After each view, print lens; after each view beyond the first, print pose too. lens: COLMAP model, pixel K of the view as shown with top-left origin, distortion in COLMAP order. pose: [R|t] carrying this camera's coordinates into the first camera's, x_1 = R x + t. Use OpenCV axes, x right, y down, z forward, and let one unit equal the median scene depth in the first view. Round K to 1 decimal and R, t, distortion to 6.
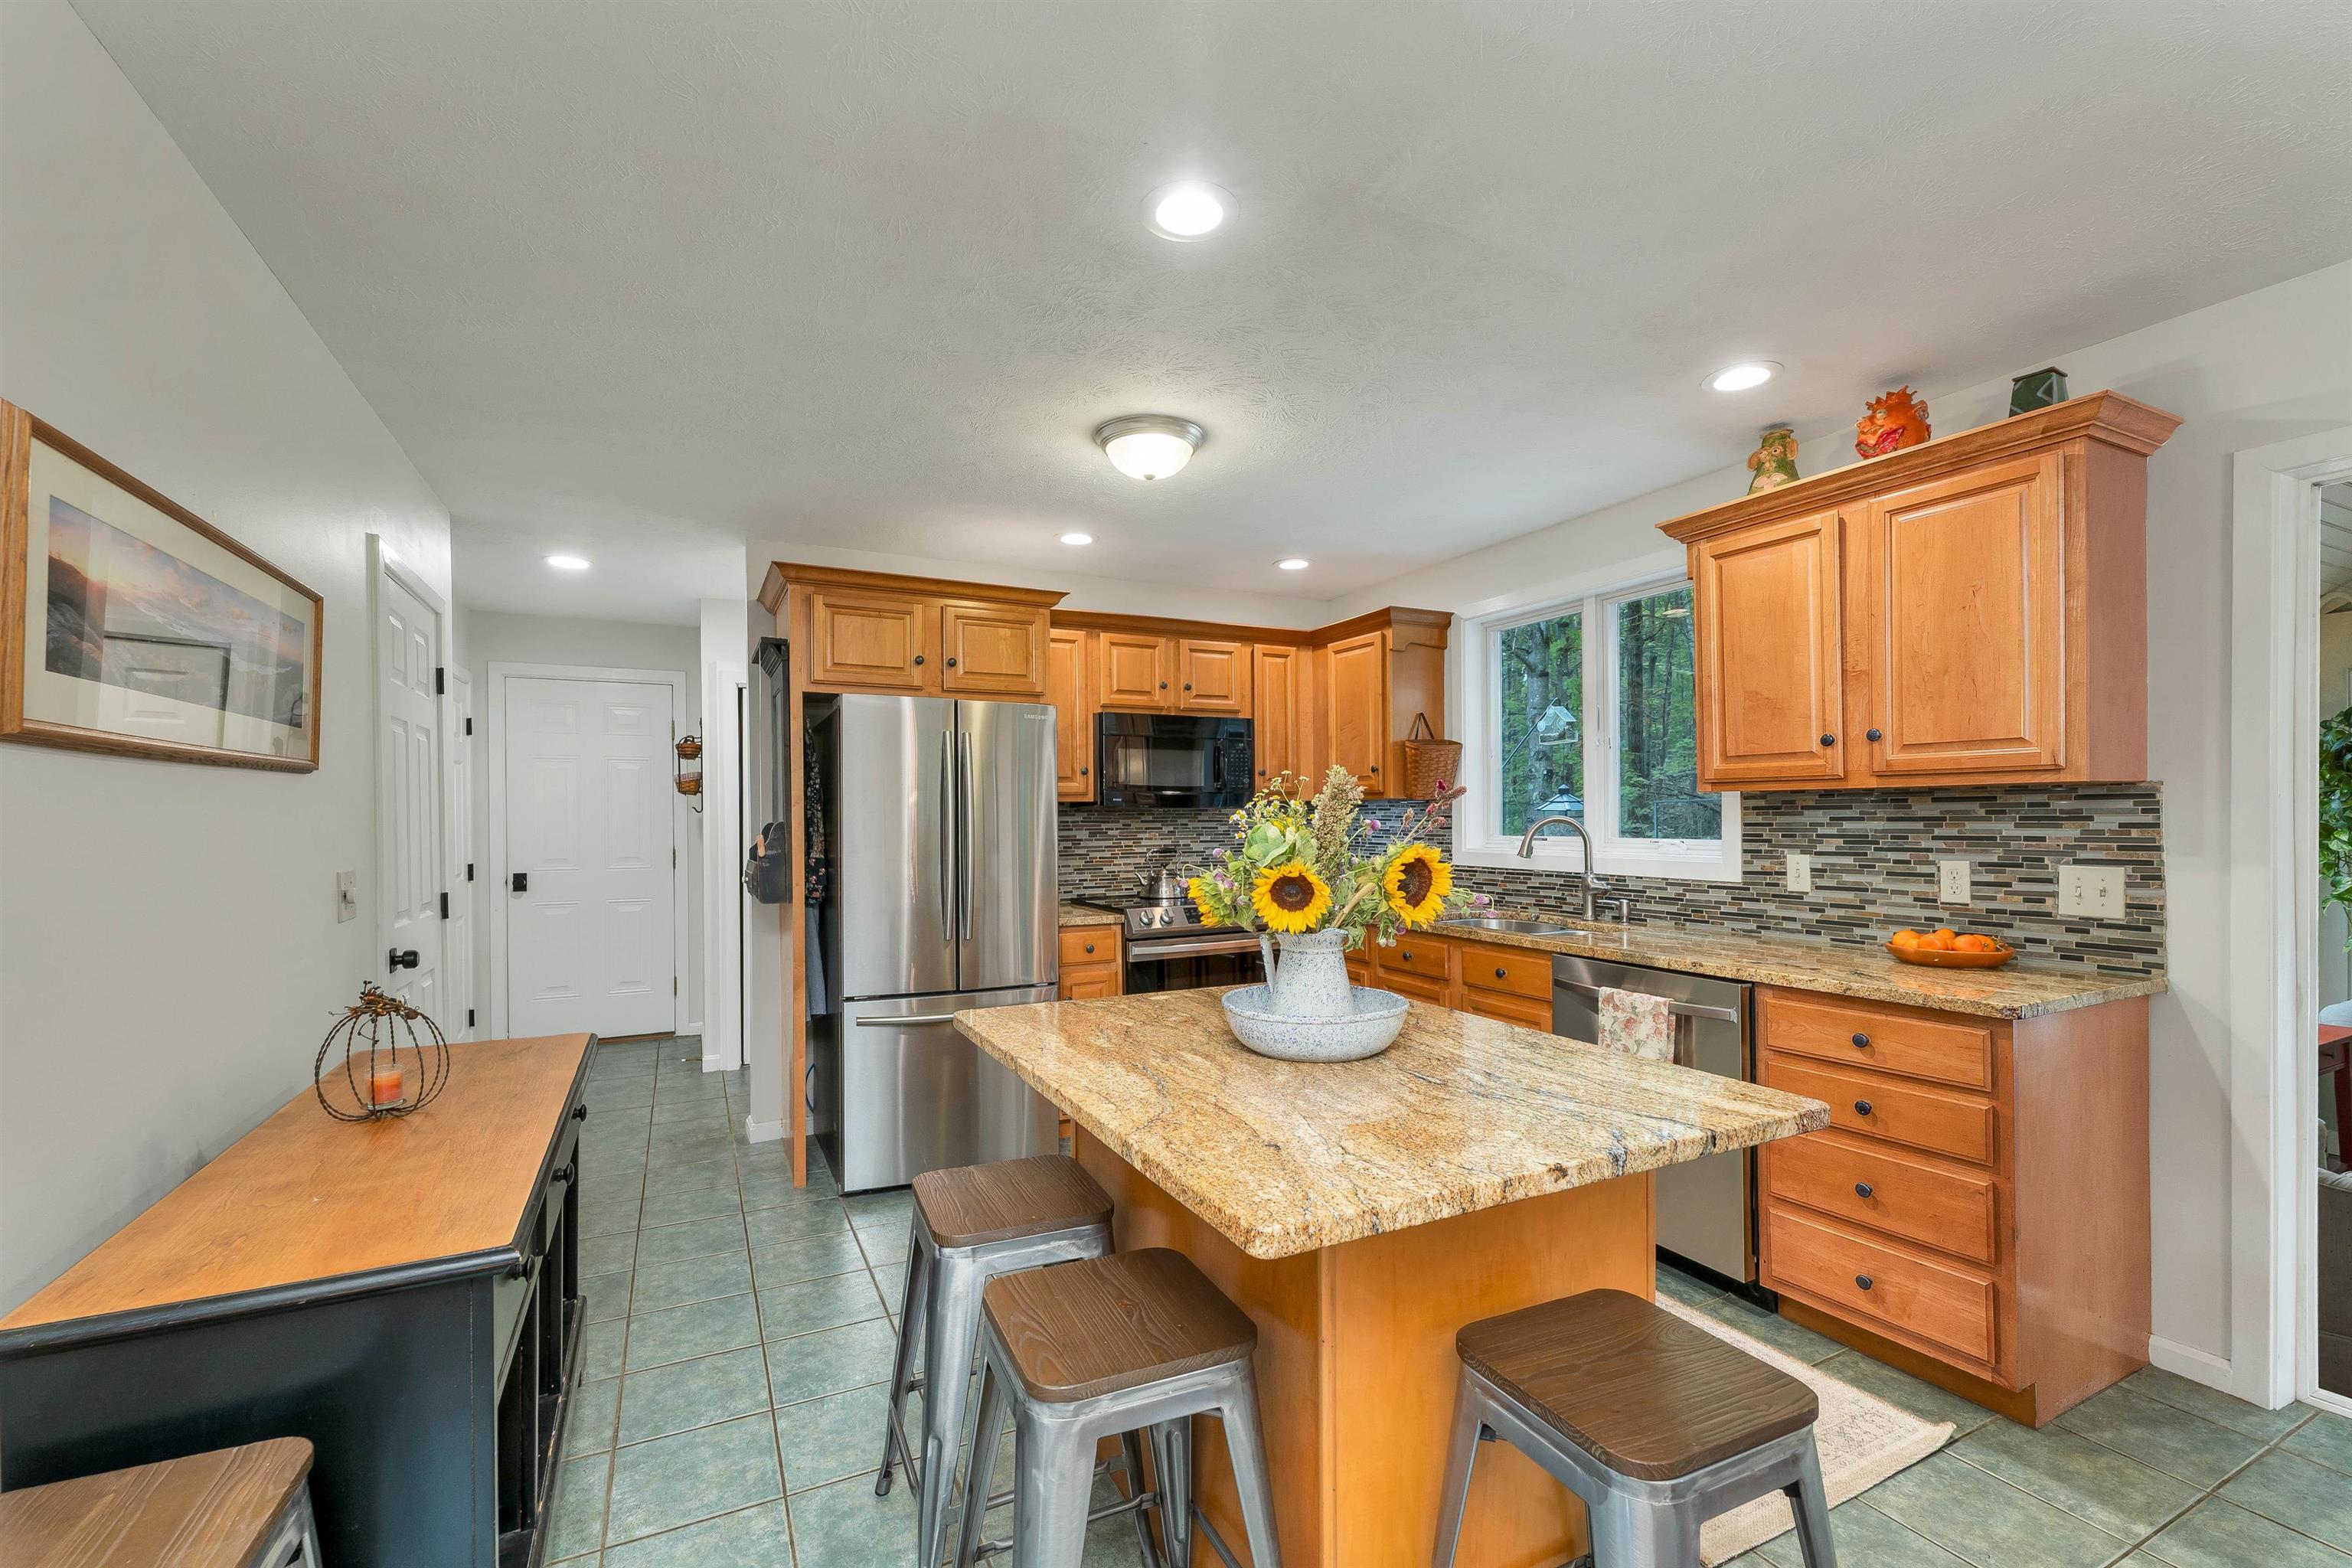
lens RADIAL K [[980.2, 0, 1167.2], [0, 980.2, 825.5], [0, 0, 1]] dist [0.003521, -0.000258]
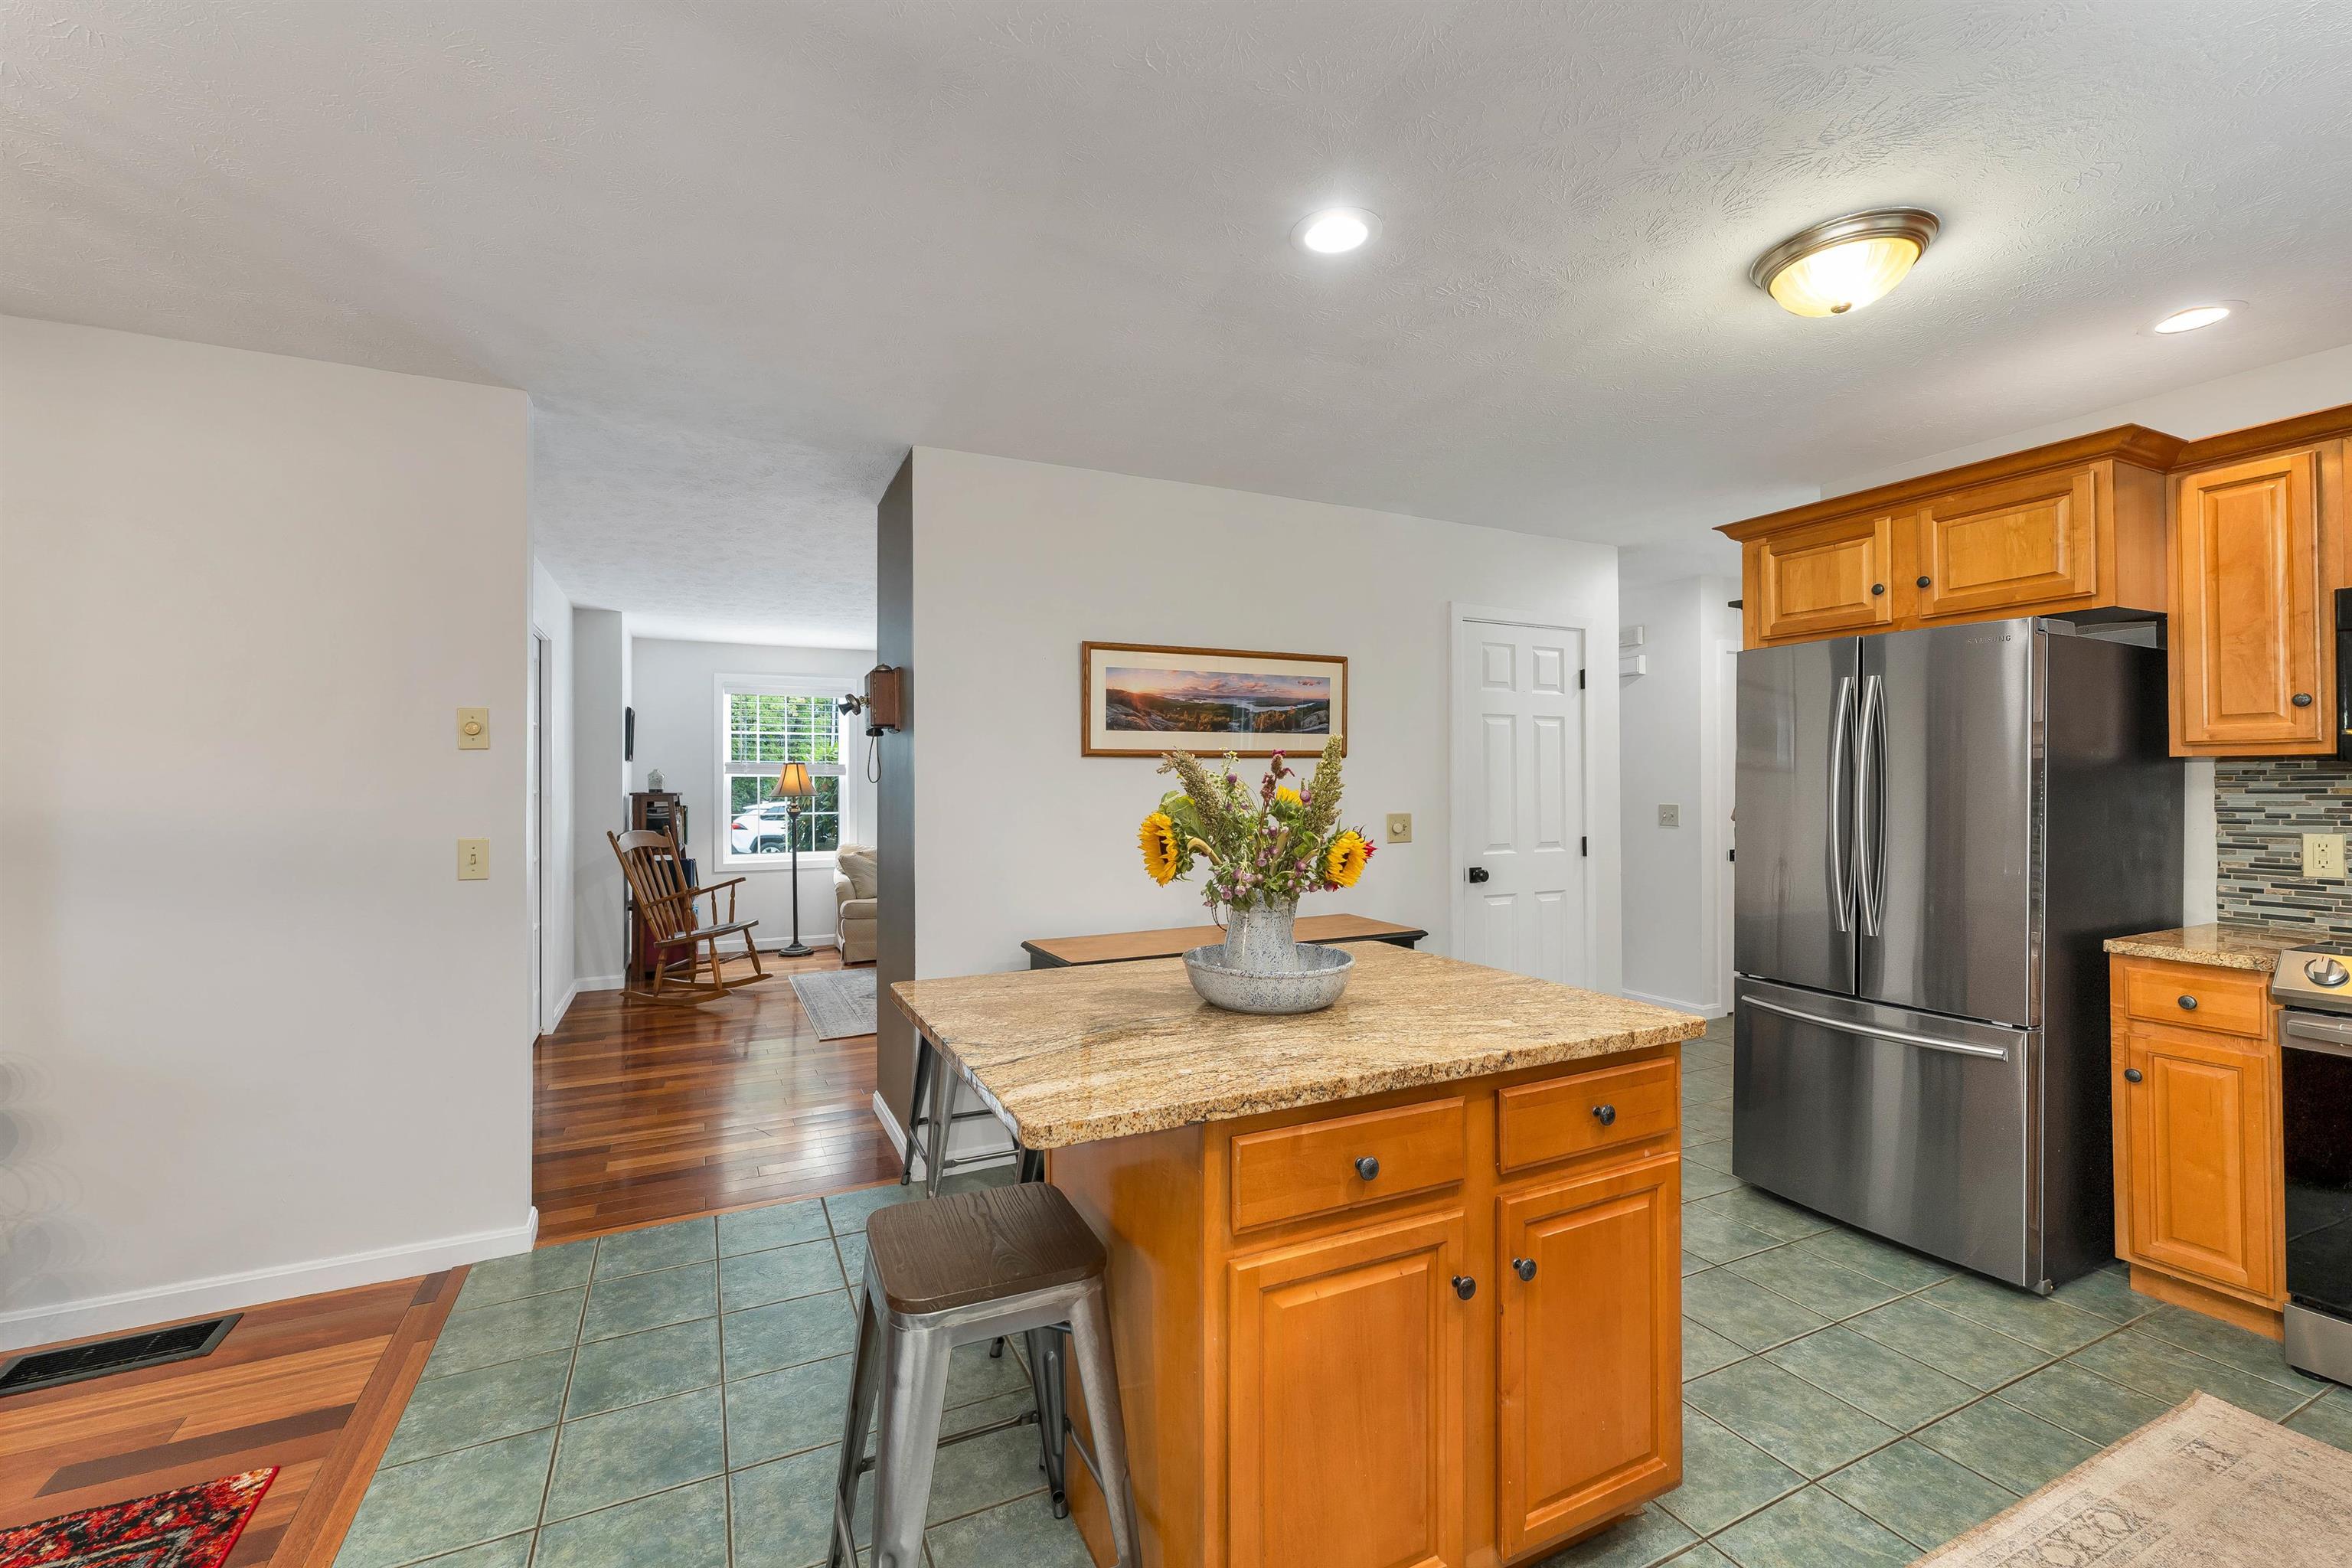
lens RADIAL K [[980.2, 0, 1172.3], [0, 980.2, 782.2], [0, 0, 1]] dist [0.003521, -0.000258]
pose [[-0.005219, 0.004698, -0.999975, 0.606139], [-0.006060, 0.999970, 0.004730, -0.008936], [0.999968, 0.006084, -0.005191, 0.445432]]
